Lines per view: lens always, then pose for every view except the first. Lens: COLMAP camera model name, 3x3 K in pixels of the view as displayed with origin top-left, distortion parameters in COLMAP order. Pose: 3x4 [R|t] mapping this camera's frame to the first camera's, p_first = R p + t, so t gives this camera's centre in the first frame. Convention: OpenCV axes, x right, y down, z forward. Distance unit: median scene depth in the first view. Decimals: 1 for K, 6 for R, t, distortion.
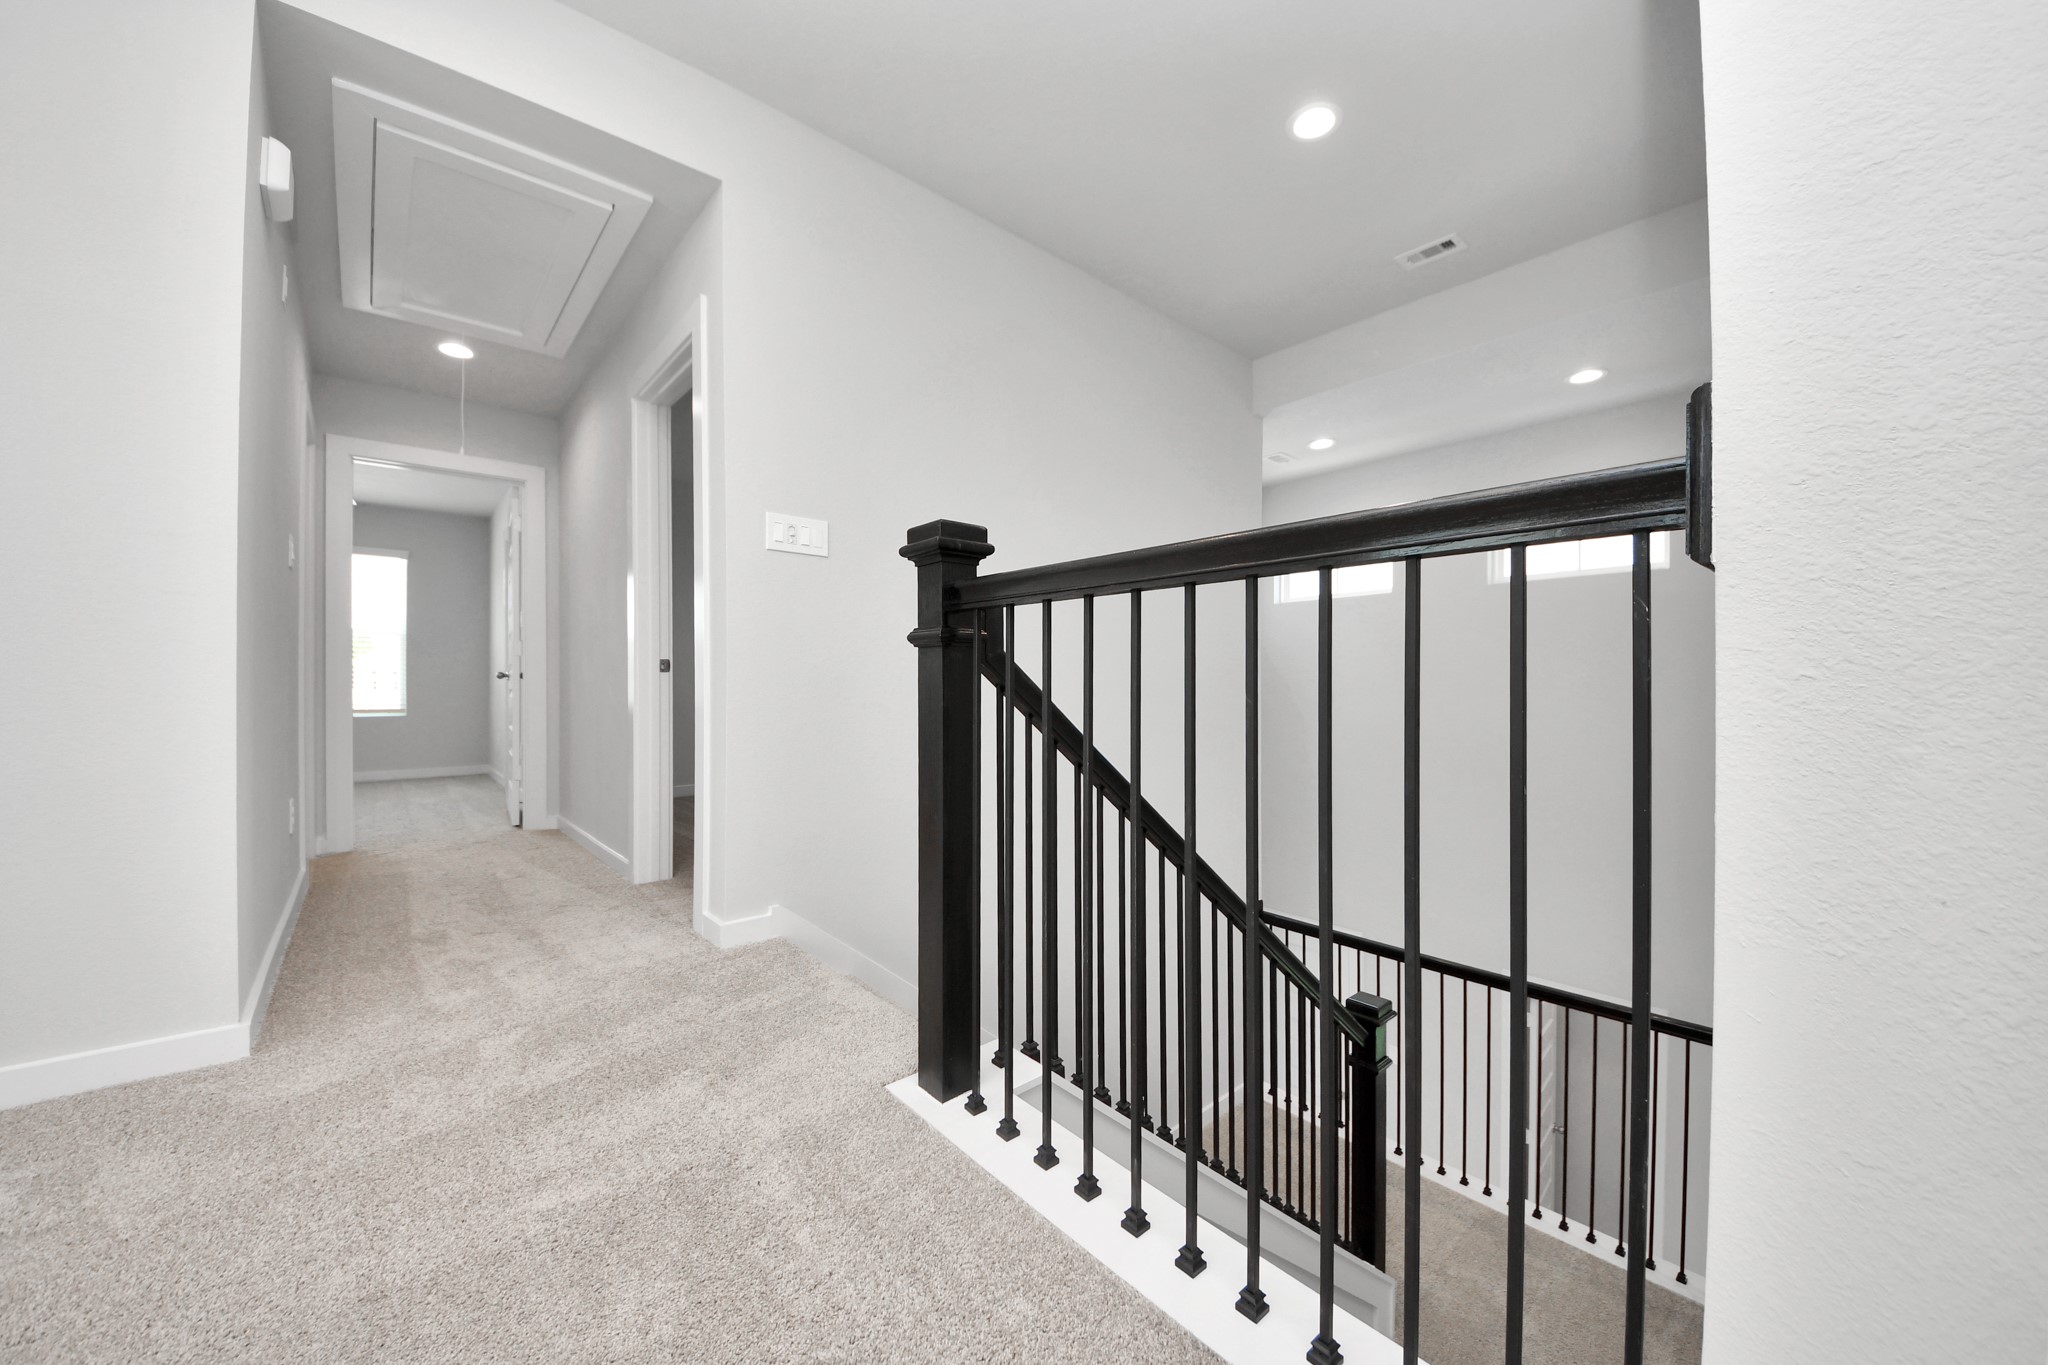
lens RADIAL K [[747.0, 0, 1015.3], [0, 747.0, 689.9], [0, 0, 1]] dist [-0.003641, -0.004022]
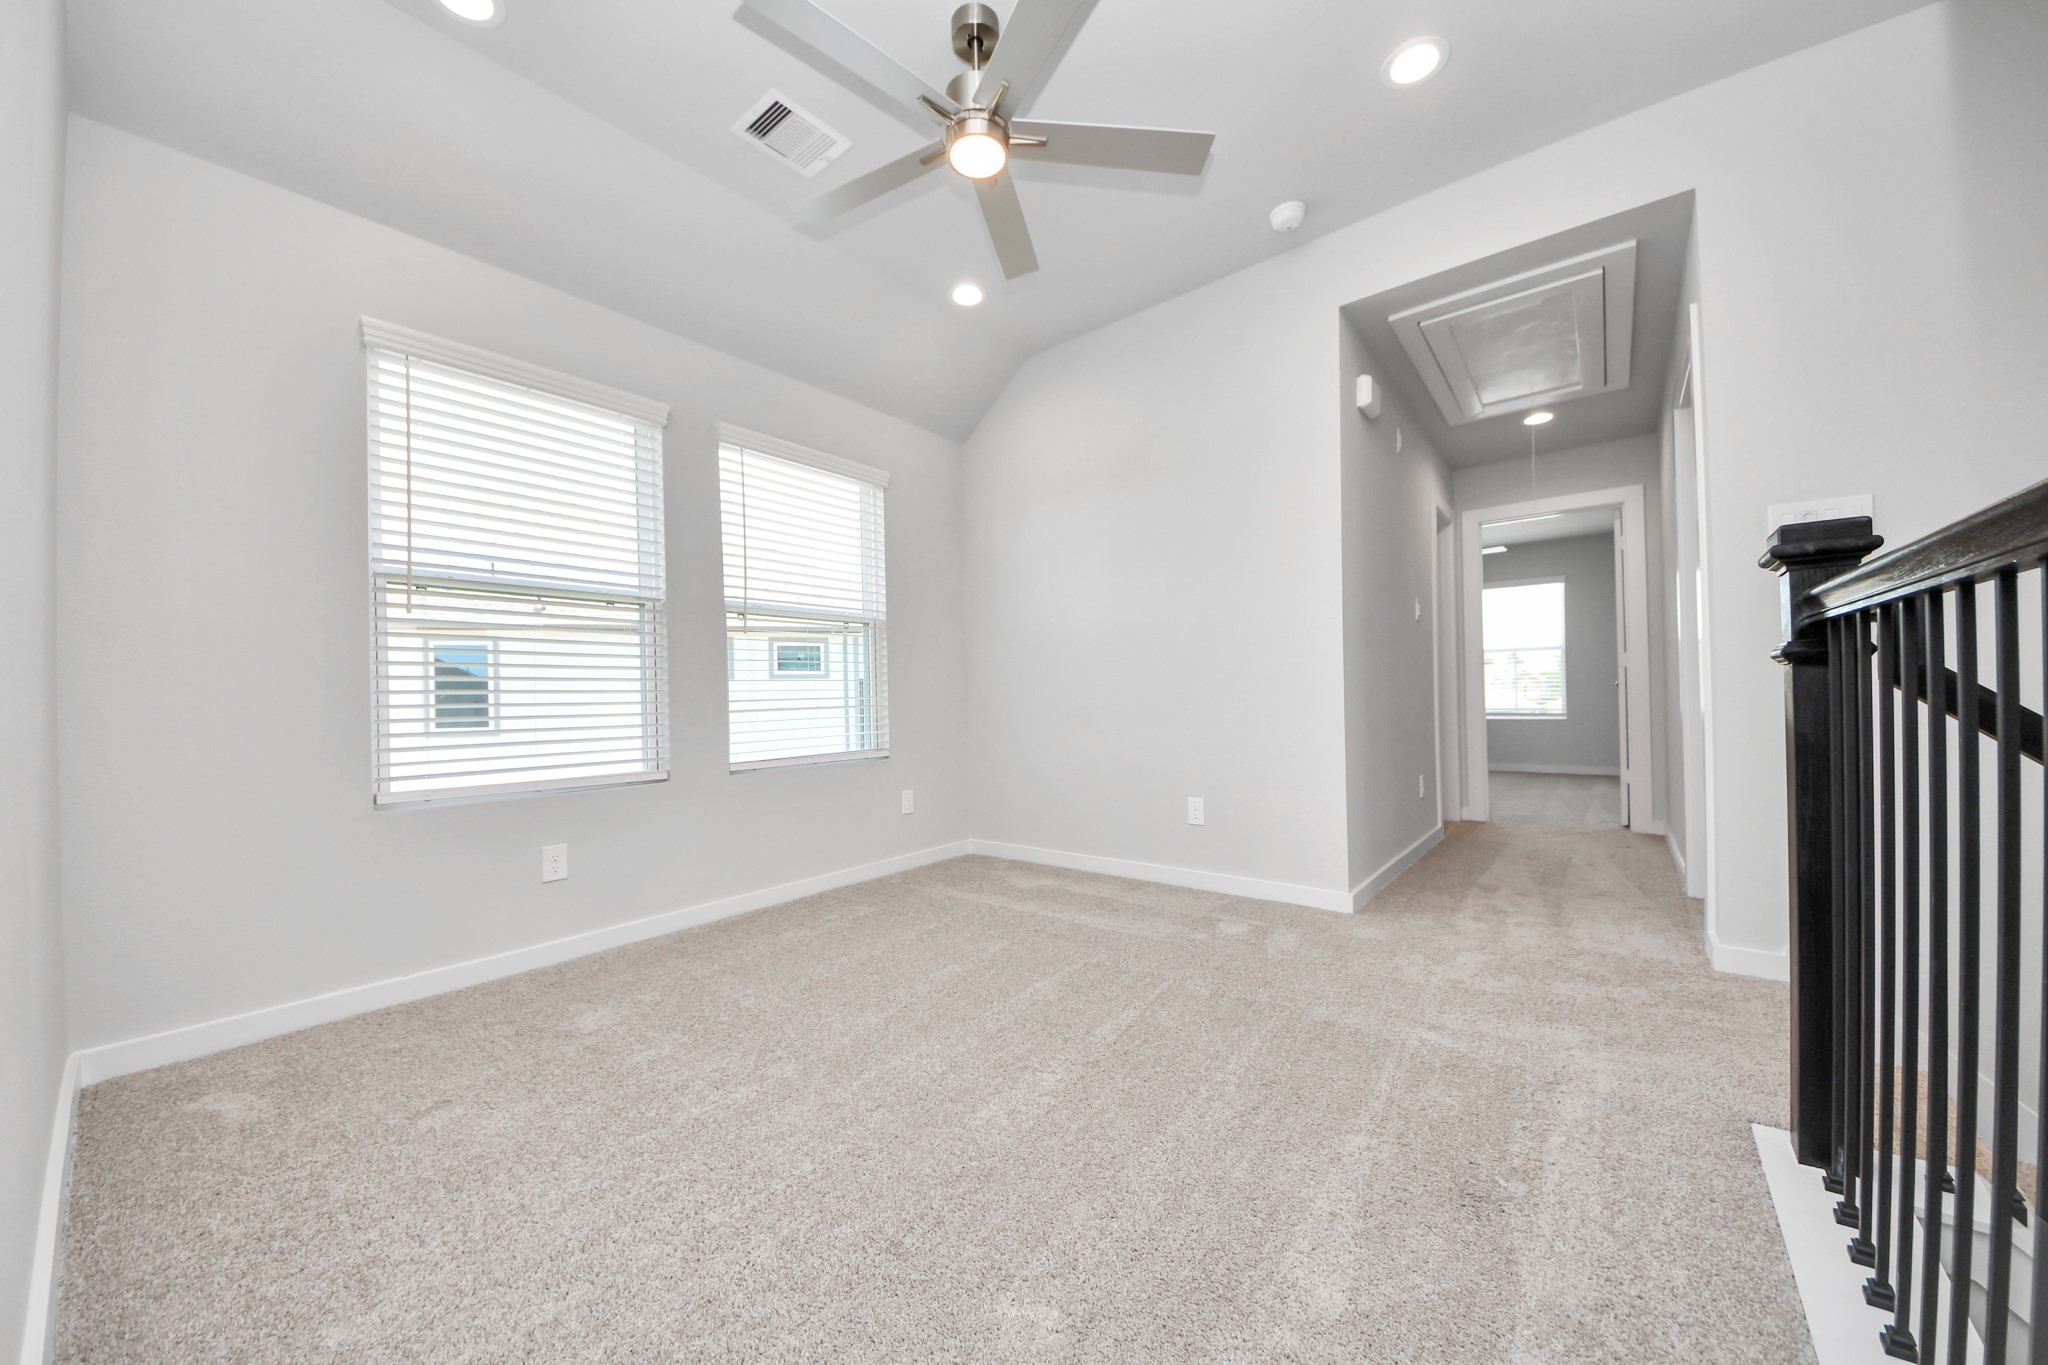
lens RADIAL K [[747.0, 0, 1031.0], [0, 747.0, 673.8], [0, 0, 1]] dist [-0.003641, -0.004022]
pose [[0.191529, -0.032974, -0.980933, 0.431614], [0.008669, 0.999453, -0.031904, -0.016257], [0.981449, -0.002393, 0.191710, -0.066400]]
